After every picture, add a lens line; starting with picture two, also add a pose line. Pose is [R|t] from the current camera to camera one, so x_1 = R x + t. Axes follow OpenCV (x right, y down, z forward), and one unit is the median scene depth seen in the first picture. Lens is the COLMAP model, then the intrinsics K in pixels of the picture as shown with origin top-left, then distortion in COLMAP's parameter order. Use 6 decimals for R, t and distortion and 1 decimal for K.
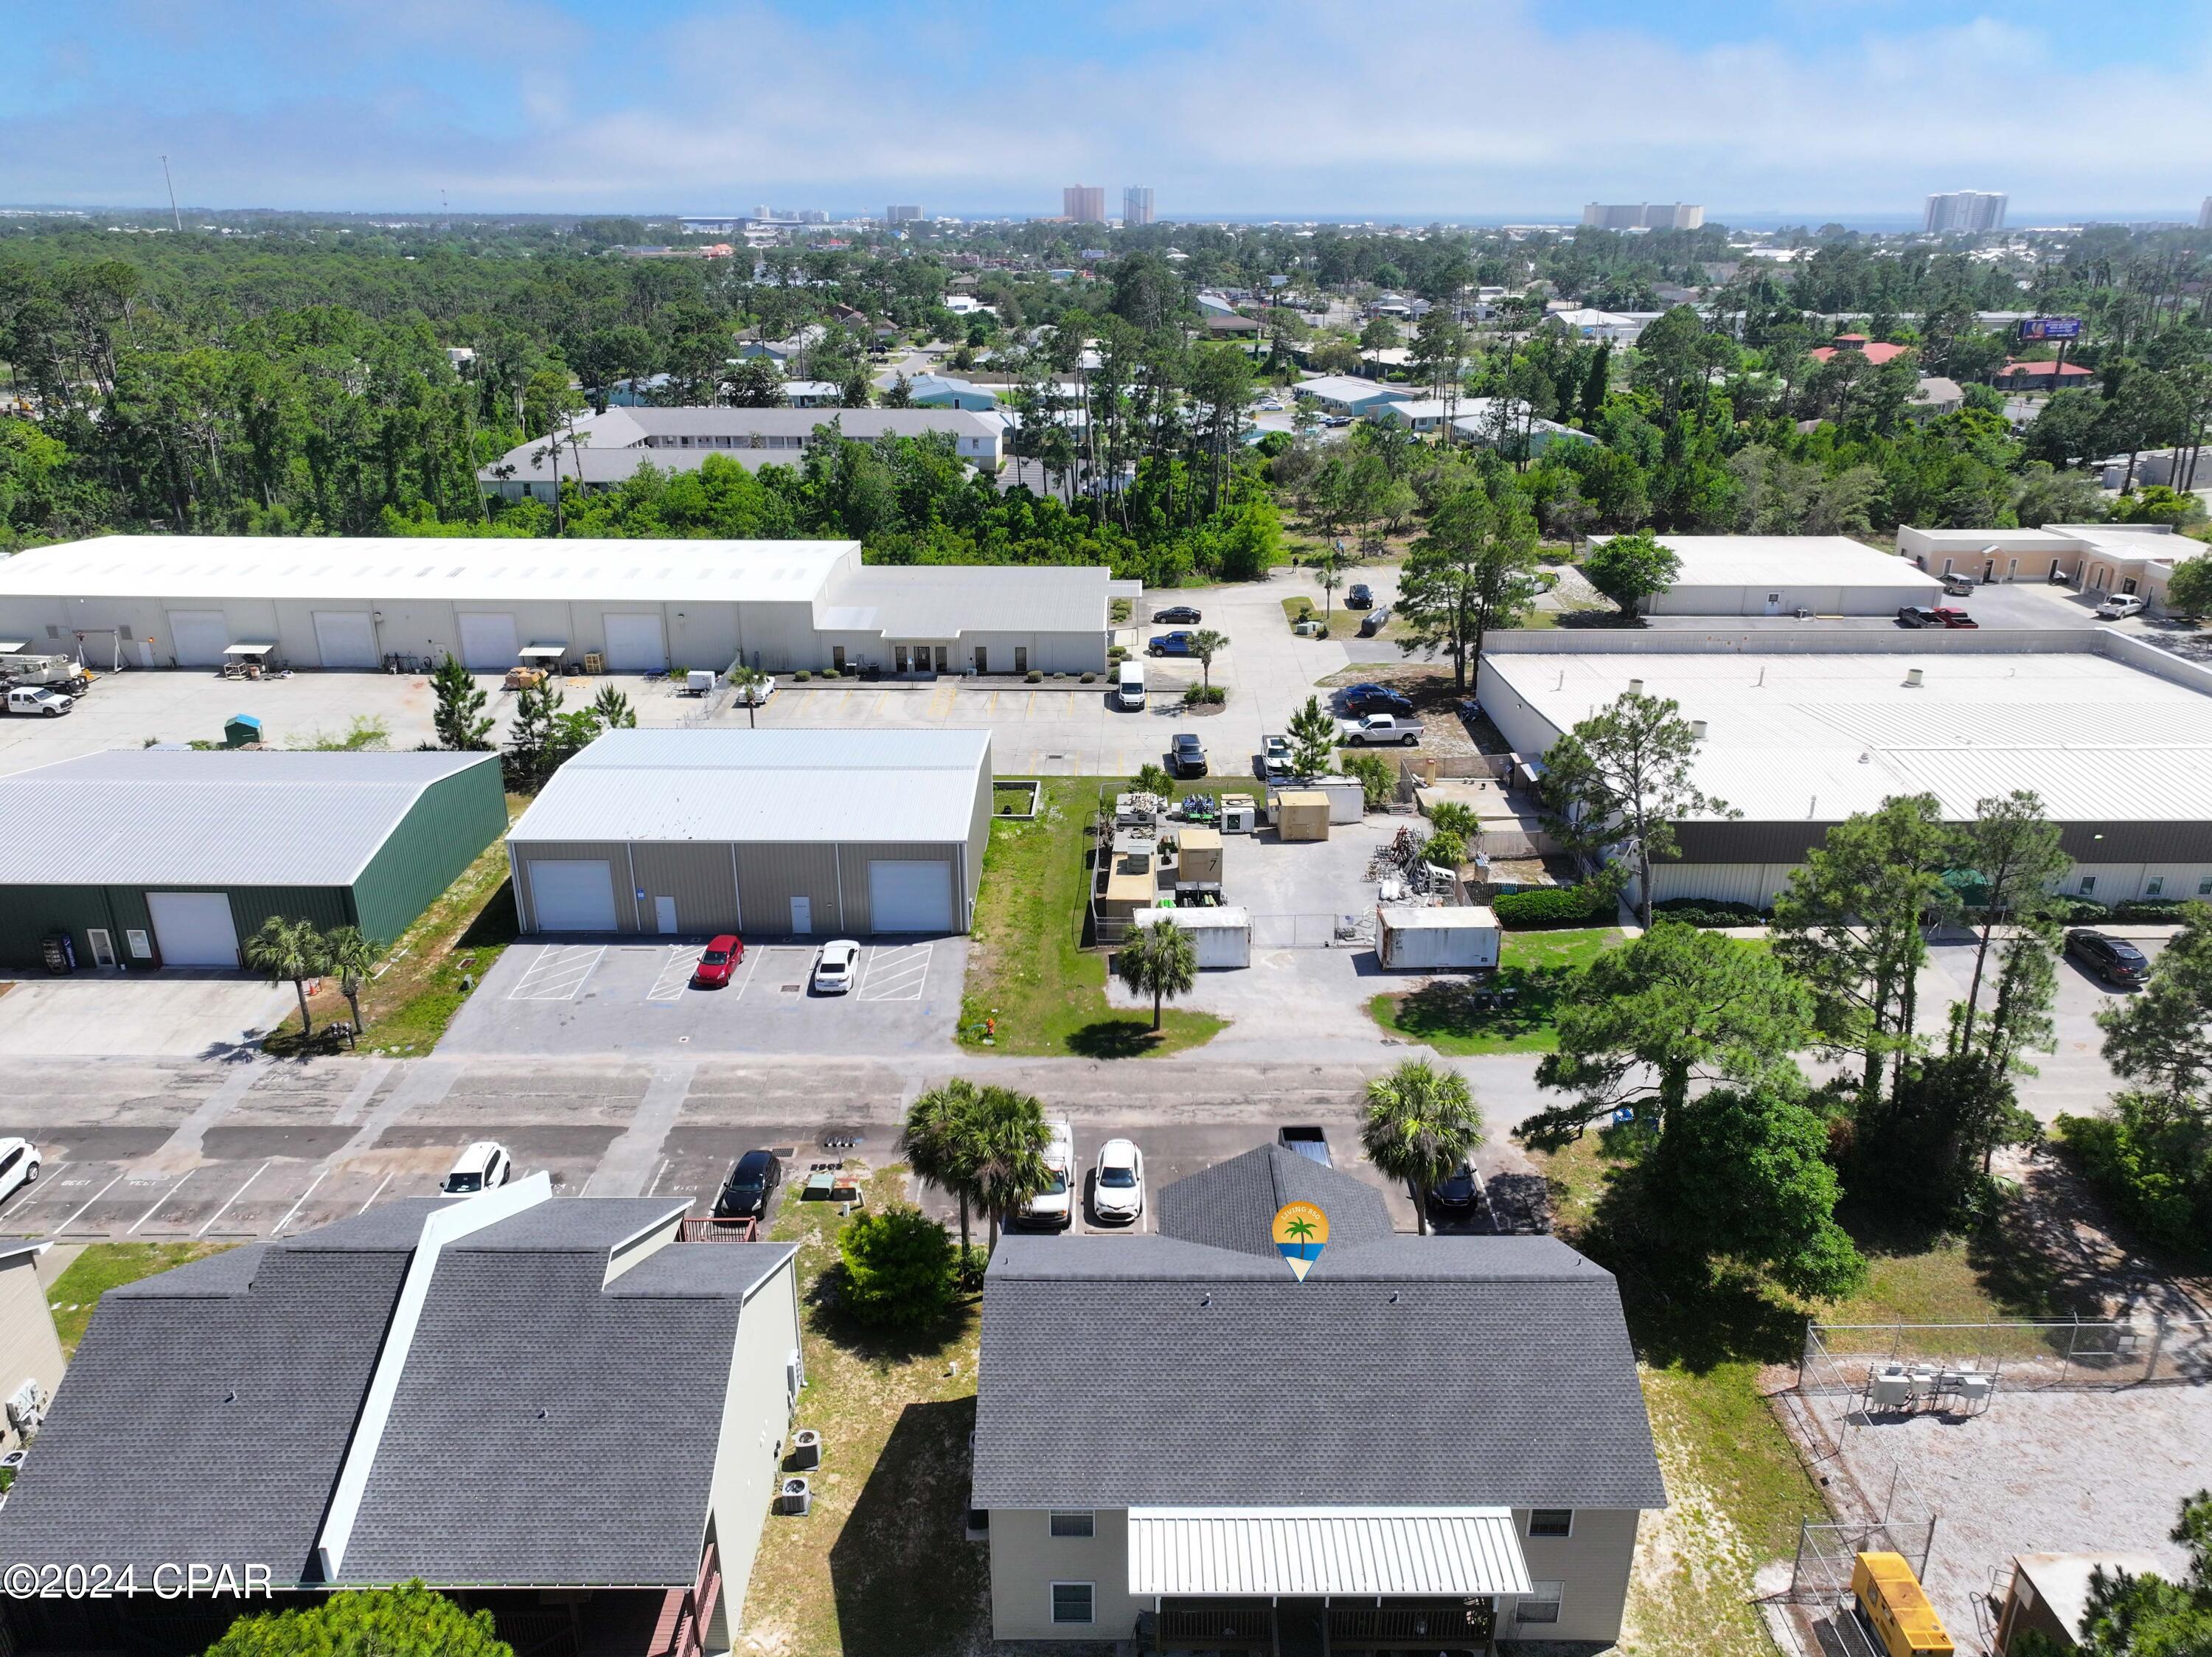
lens RADIAL K [[1594.3, 0, 1100.6], [0, 1594.3, 804.8], [0, 0, 1]] dist [-0.007557, 0.029583]
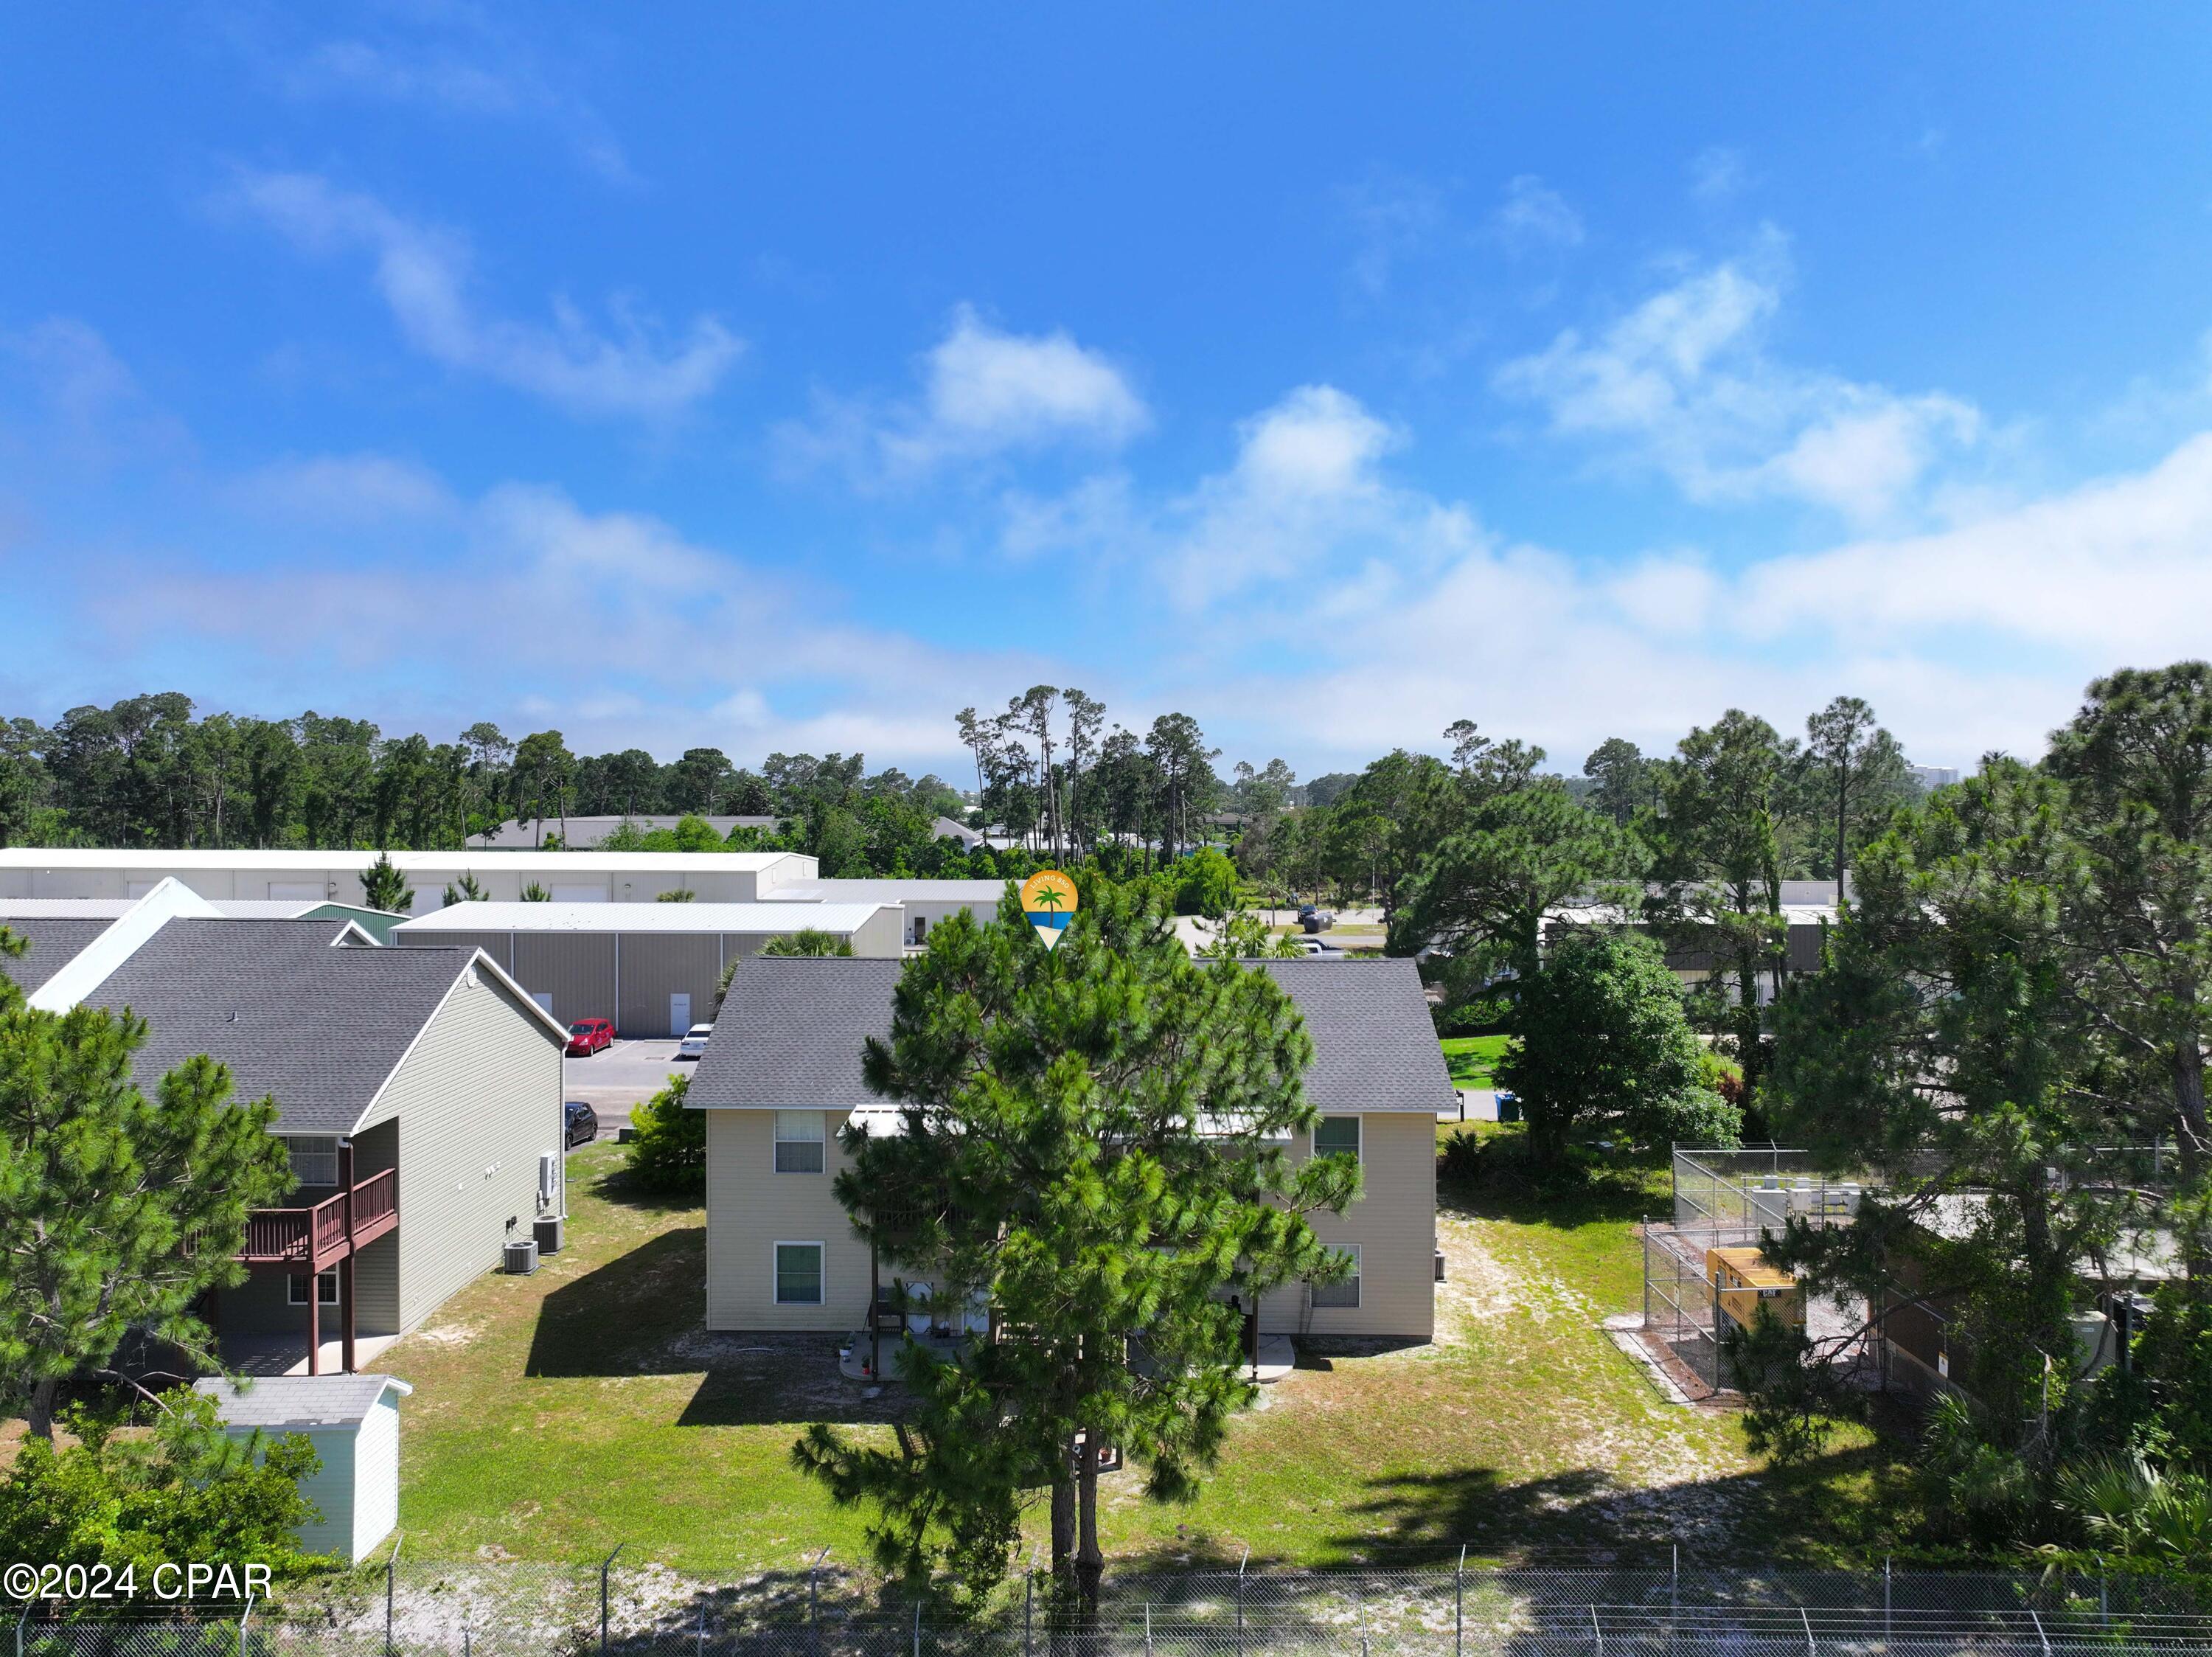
lens RADIAL K [[1594.3, 0, 1093.1], [0, 1594.3, 773.3], [0, 0, 1]] dist [-0.007557, 0.029583]
pose [[0.999813, 0.003760, -0.018964, 0.125600], [-0.010579, 0.927415, -0.373884, 0.453001], [0.016181, 0.374015, 0.927282, 0.073514]]
